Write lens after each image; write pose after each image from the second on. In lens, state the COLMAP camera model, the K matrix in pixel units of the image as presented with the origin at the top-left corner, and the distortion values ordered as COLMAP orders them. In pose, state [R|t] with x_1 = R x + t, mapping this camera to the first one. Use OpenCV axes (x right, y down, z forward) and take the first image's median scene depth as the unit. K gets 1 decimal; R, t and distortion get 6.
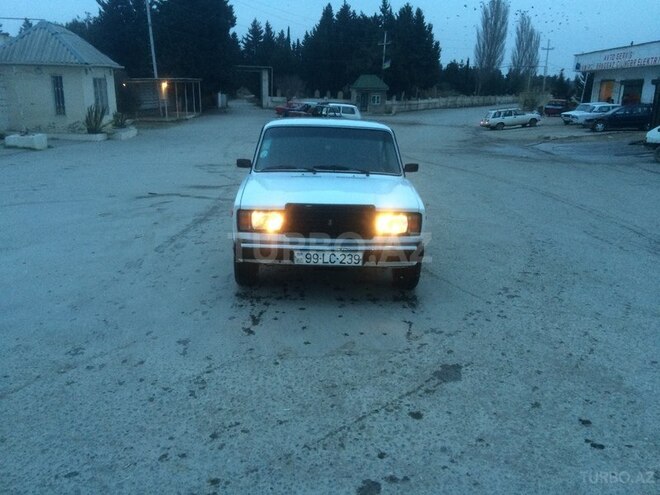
lens RADIAL K [[549.1, 0, 330.0], [0, 549.1, 247.5], [0, 0, 1]] dist [0.092818, -0.130382]
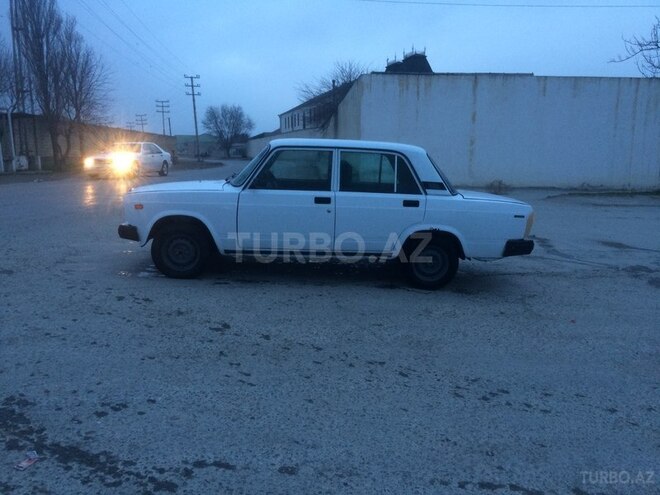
lens RADIAL K [[549.1, 0, 330.0], [0, 549.1, 247.5], [0, 0, 1]] dist [0.092818, -0.130382]
pose [[-0.005670, 0.147177, -0.989094, 1.259257], [-0.273787, 0.951087, 0.143091, -0.234945], [0.961774, 0.271613, 0.034902, 1.265528]]
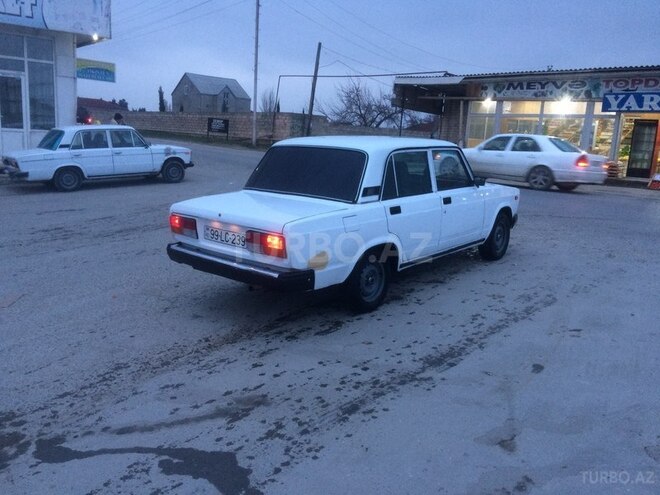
lens RADIAL K [[549.1, 0, 330.0], [0, 549.1, 247.5], [0, 0, 1]] dist [0.092818, -0.130382]
pose [[-0.741009, -0.188742, 0.644424, -0.731822], [0.118785, 0.907706, 0.402442, -0.558139], [-0.660905, 0.374762, -0.650199, 2.159827]]
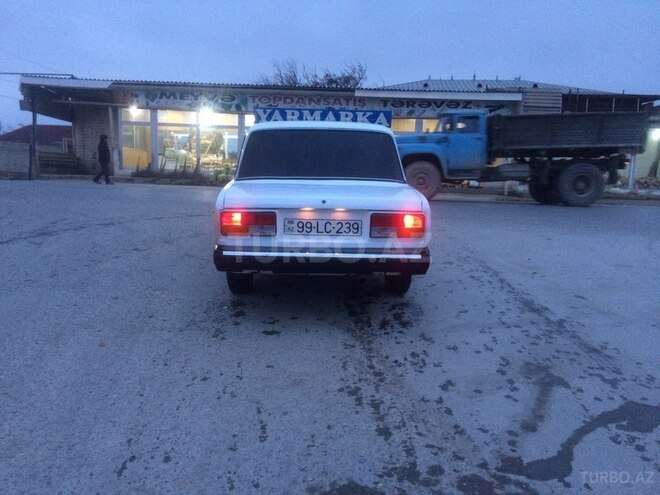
lens RADIAL K [[549.1, 0, 330.0], [0, 549.1, 247.5], [0, 0, 1]] dist [0.092818, -0.130382]
pose [[-0.998569, -0.049260, -0.020800, -0.018332], [-0.053465, 0.914084, 0.401985, -0.516713], [-0.000789, 0.402522, -0.915410, 2.397326]]
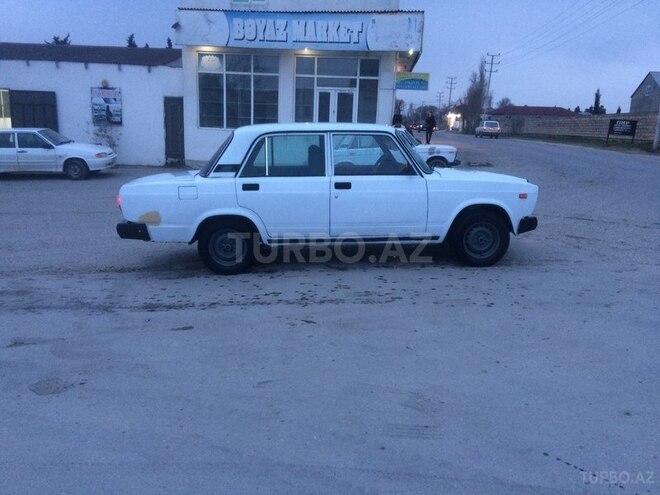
lens RADIAL K [[549.1, 0, 330.0], [0, 549.1, 247.5], [0, 0, 1]] dist [0.092818, -0.130382]
pose [[-0.036755, -0.236852, 0.970850, -1.251713], [0.242640, 0.940320, 0.238589, -0.320954], [-0.969420, 0.244337, 0.022909, 1.281560]]
